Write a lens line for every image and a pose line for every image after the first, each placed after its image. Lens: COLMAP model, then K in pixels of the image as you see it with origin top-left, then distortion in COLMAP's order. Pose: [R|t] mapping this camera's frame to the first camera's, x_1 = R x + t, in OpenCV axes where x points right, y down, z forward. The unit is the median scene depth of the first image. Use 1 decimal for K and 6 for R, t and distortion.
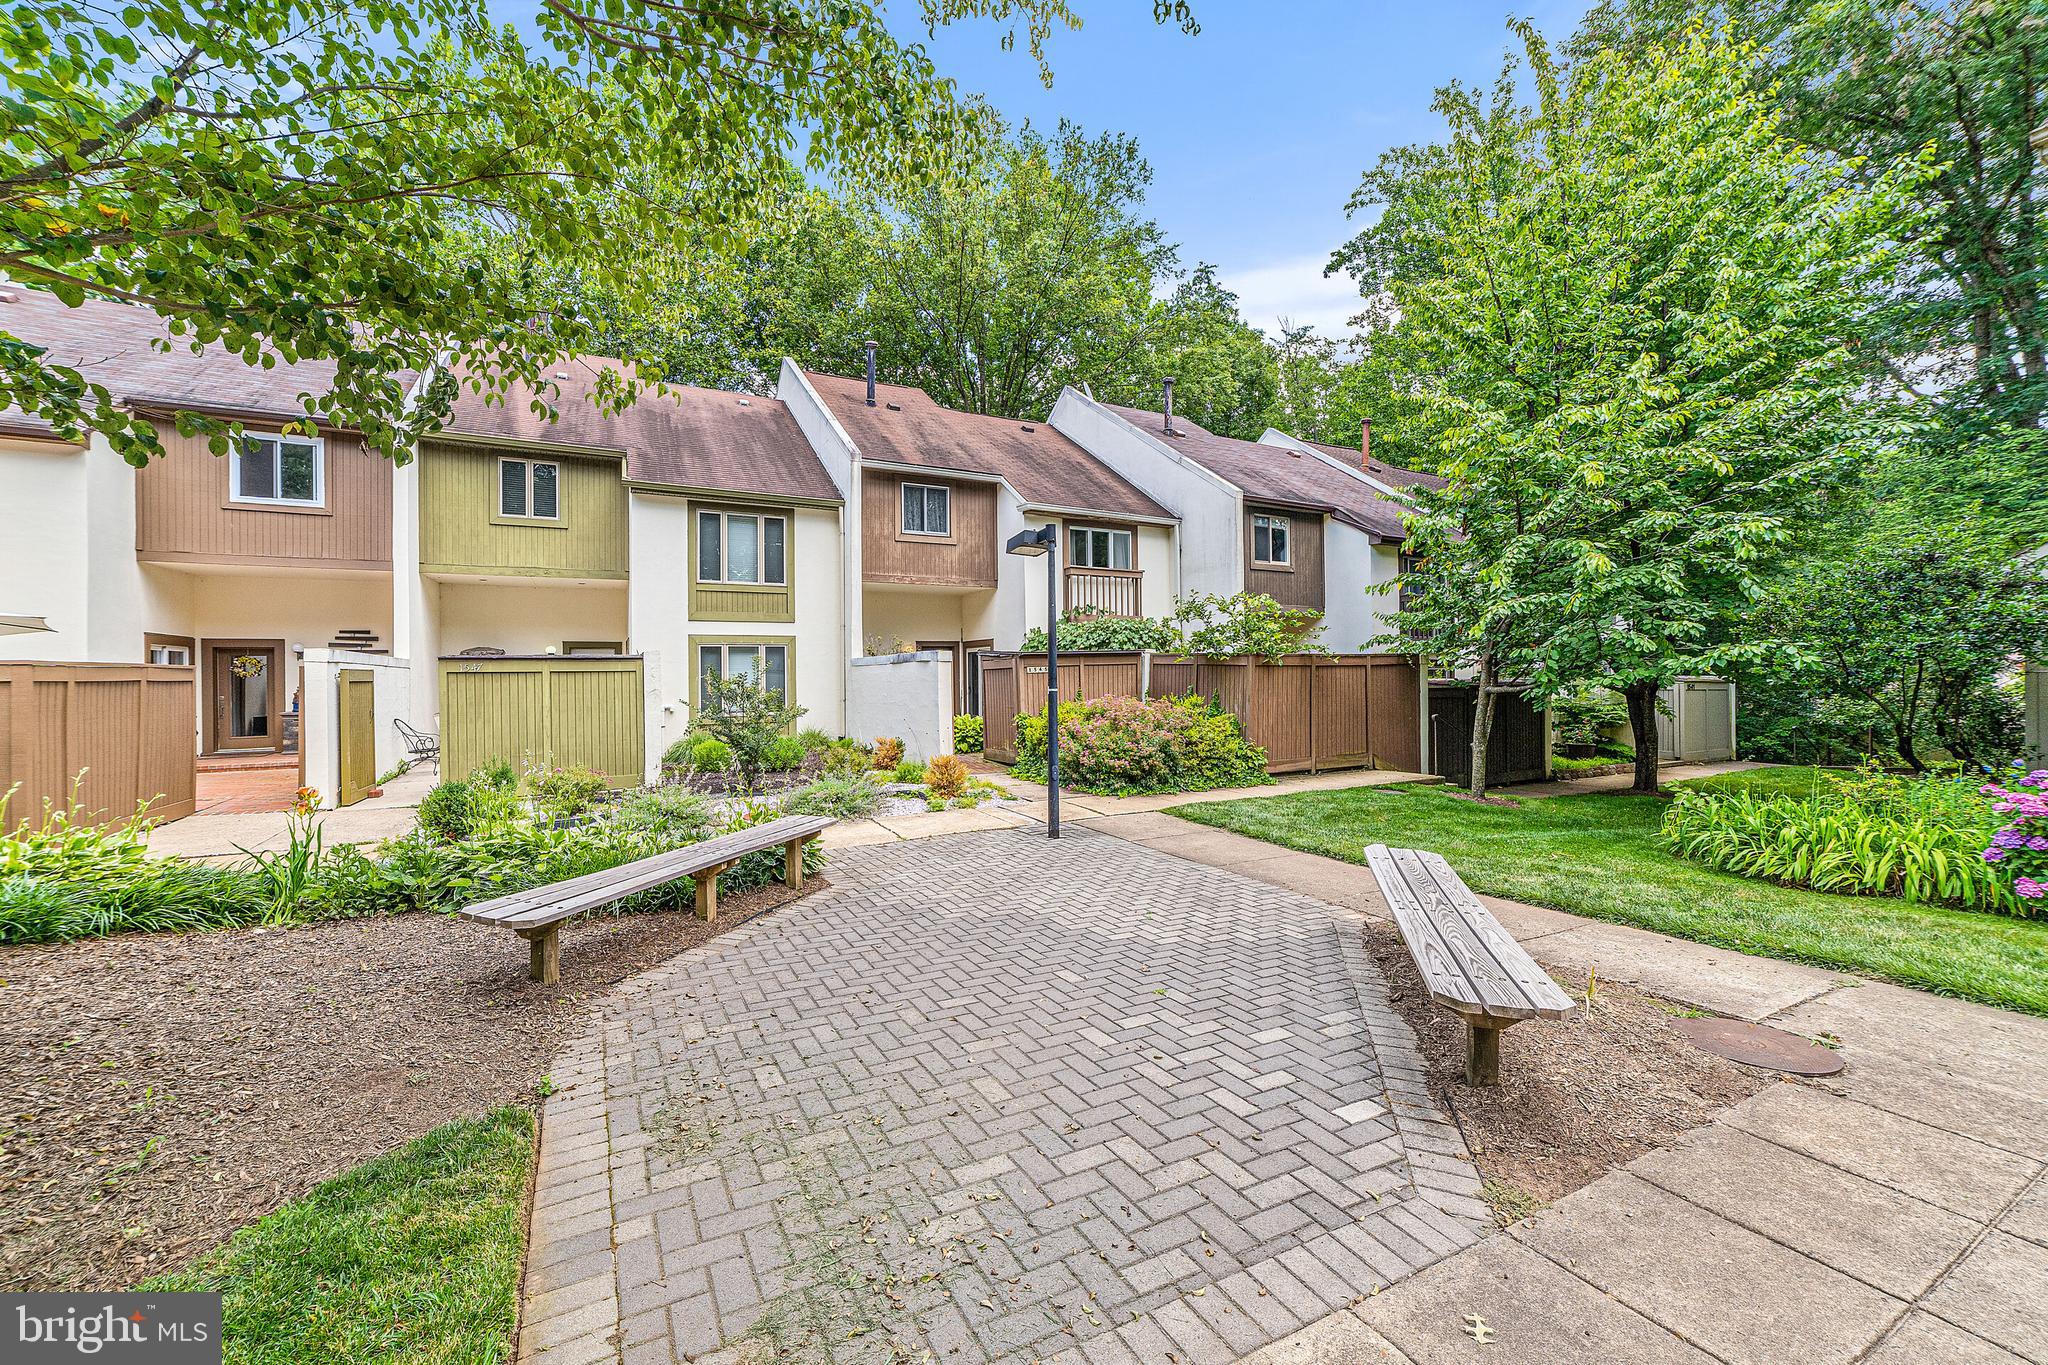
lens RADIAL K [[789.6, 0, 1022.0], [0, 789.6, 683.6], [0, 0, 1]] dist [0.000478, 0.000021]
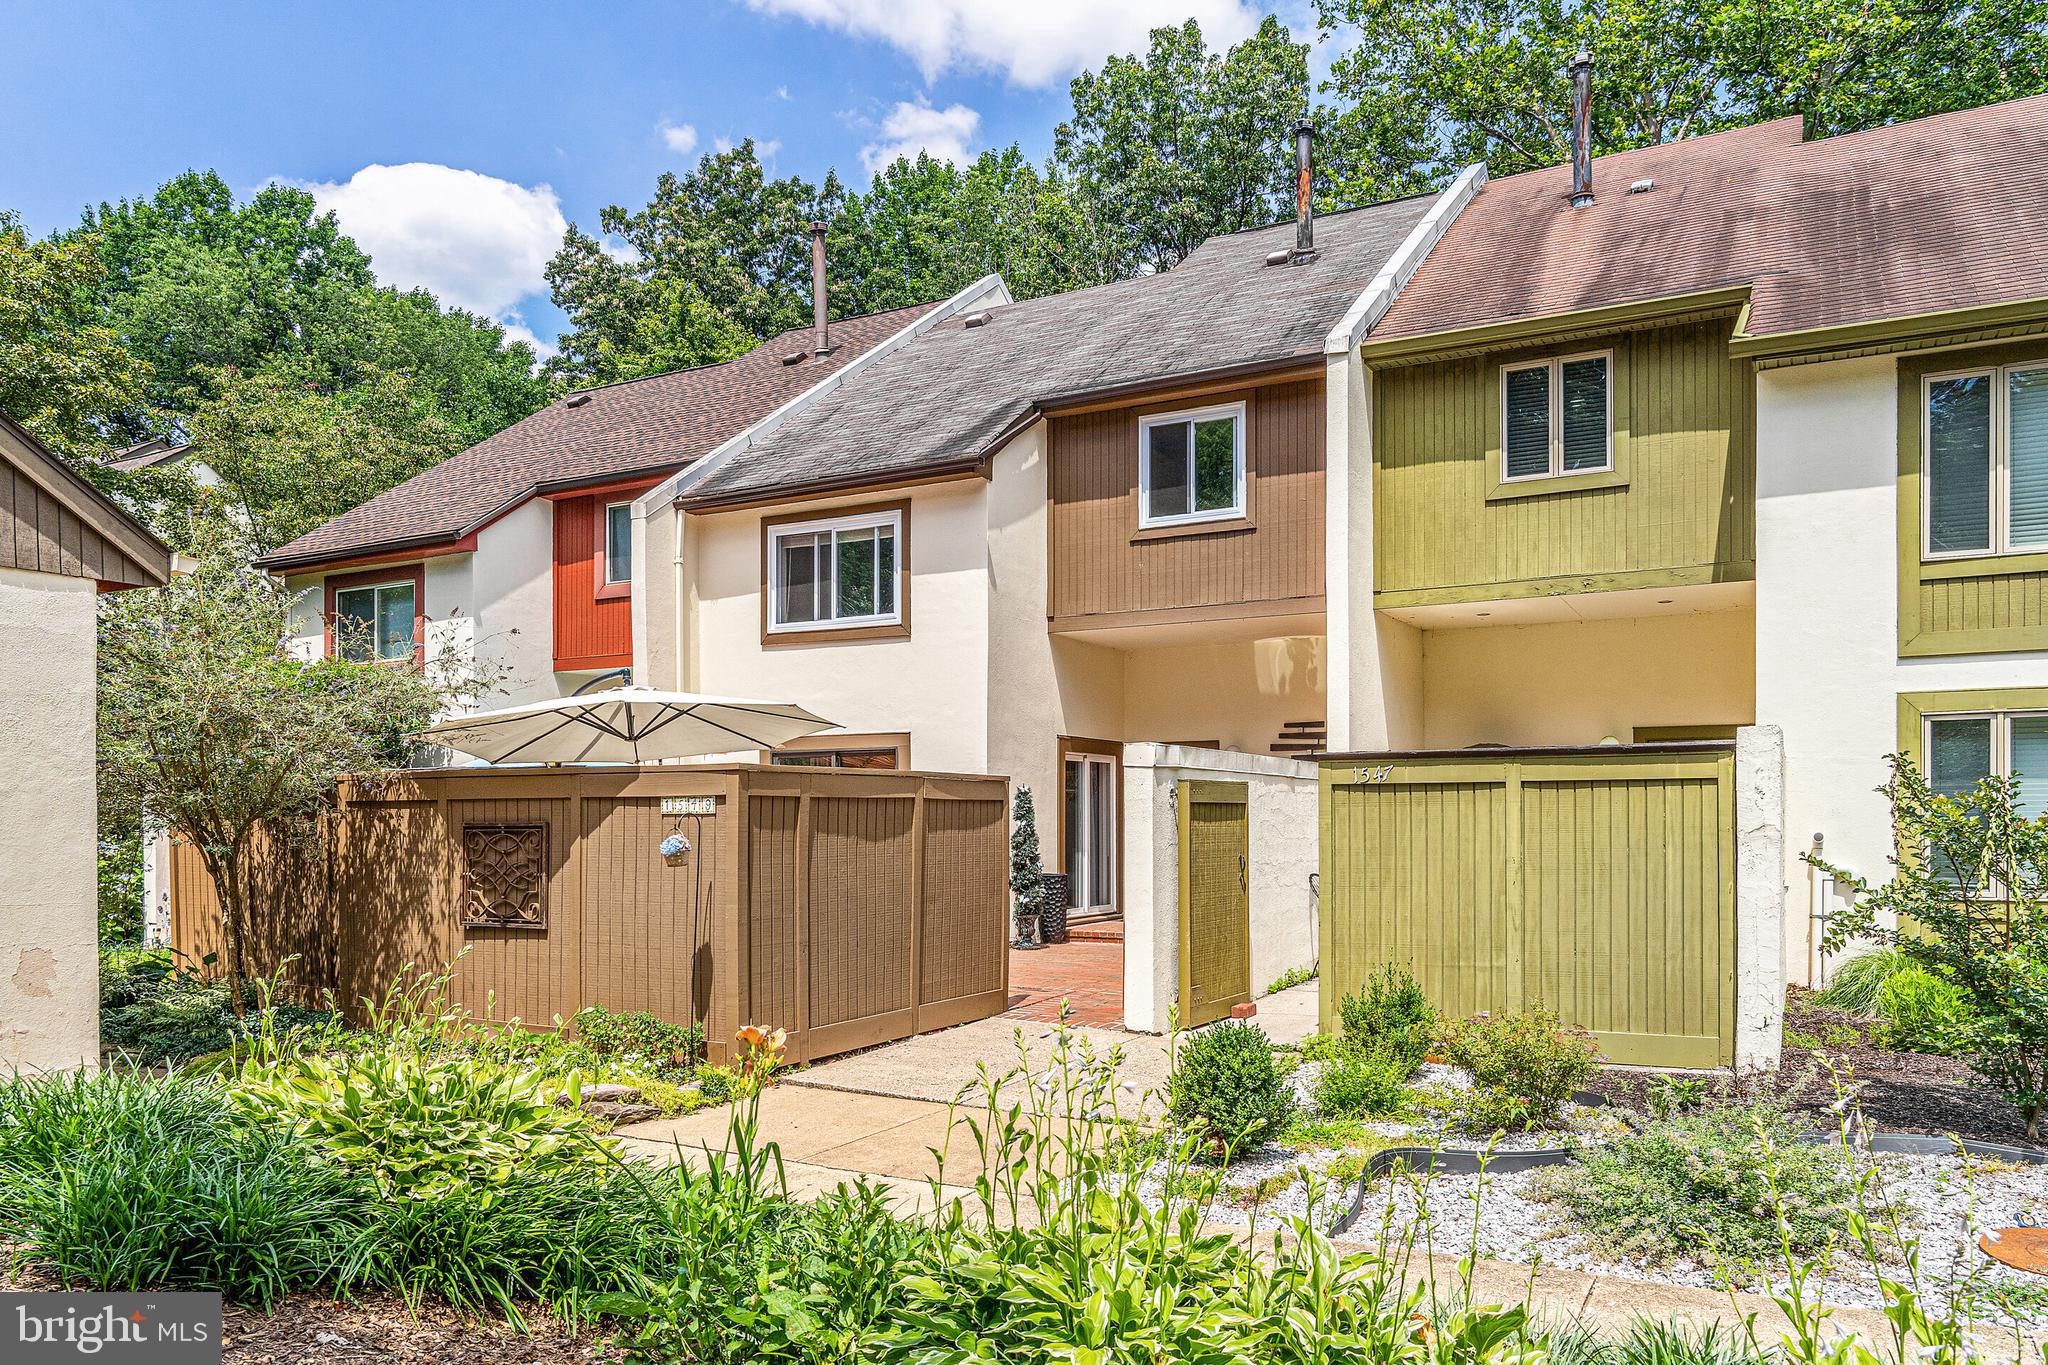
lens RADIAL K [[1422.0, 0, 1041.5], [0, 1422.0, 826.6], [0, 0, 1]] dist [0.006220, 0.003306]
pose [[0.559879, 0.013102, -0.828471, -0.063468], [-0.007274, 0.999914, 0.010897, 0.002043], [0.828542, -0.000075, 0.559926, 0.240004]]
